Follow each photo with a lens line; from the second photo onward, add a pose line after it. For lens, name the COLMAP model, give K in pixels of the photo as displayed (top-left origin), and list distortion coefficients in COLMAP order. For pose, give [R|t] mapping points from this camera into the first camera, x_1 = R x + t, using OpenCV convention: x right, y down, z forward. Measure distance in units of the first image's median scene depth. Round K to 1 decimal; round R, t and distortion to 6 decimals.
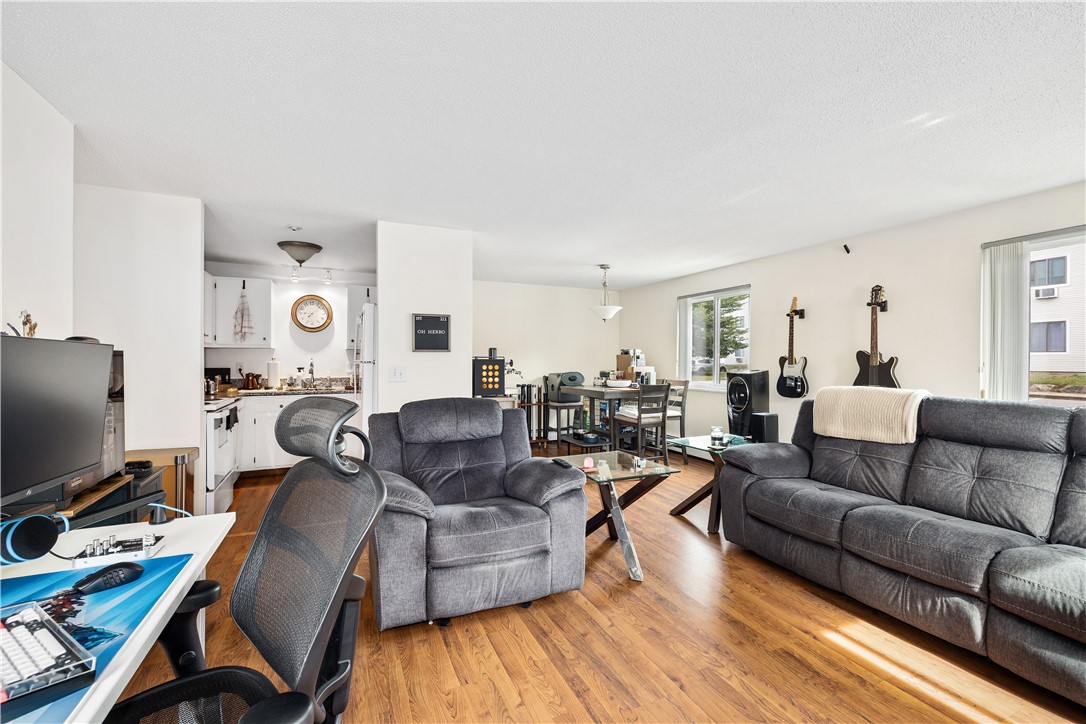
lens RADIAL K [[457.7, 0, 542.4], [0, 457.7, 356.2], [0, 0, 1]] dist [0.001601, -0.000294]
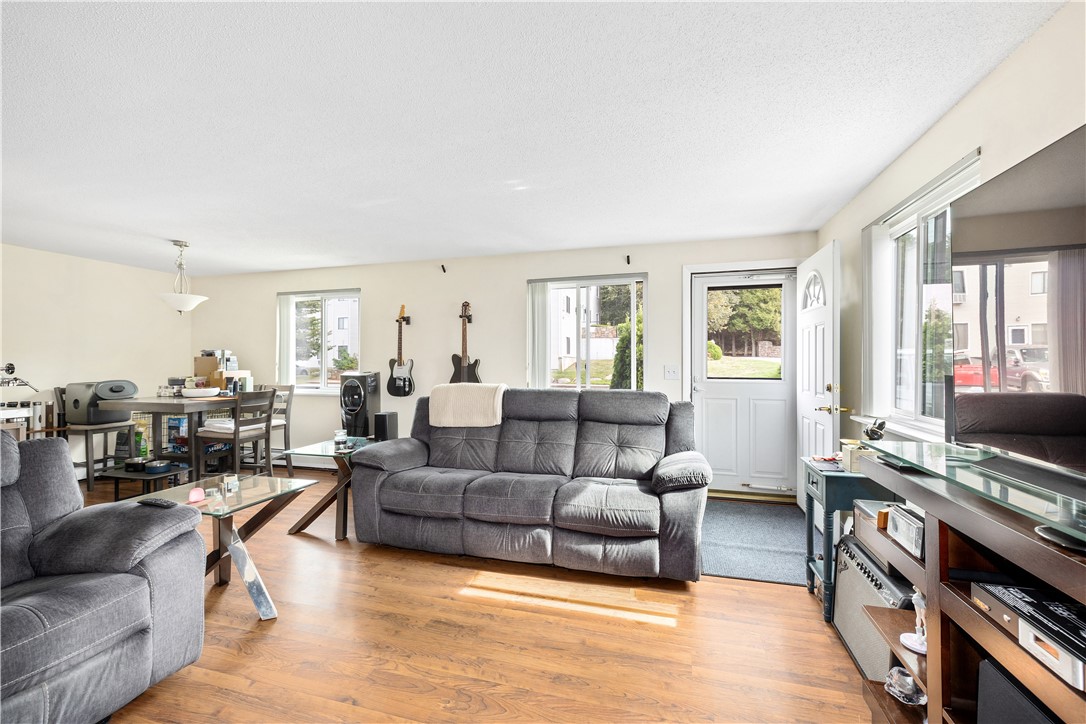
lens RADIAL K [[457.7, 0, 542.4], [0, 457.7, 356.2], [0, 0, 1]] dist [0.001601, -0.000294]
pose [[0.649581, 0.005325, 0.760274, -0.109169], [-0.000942, 0.999980, -0.006199, 0.001112], [-0.760292, 0.003311, 0.649573, 0.046803]]
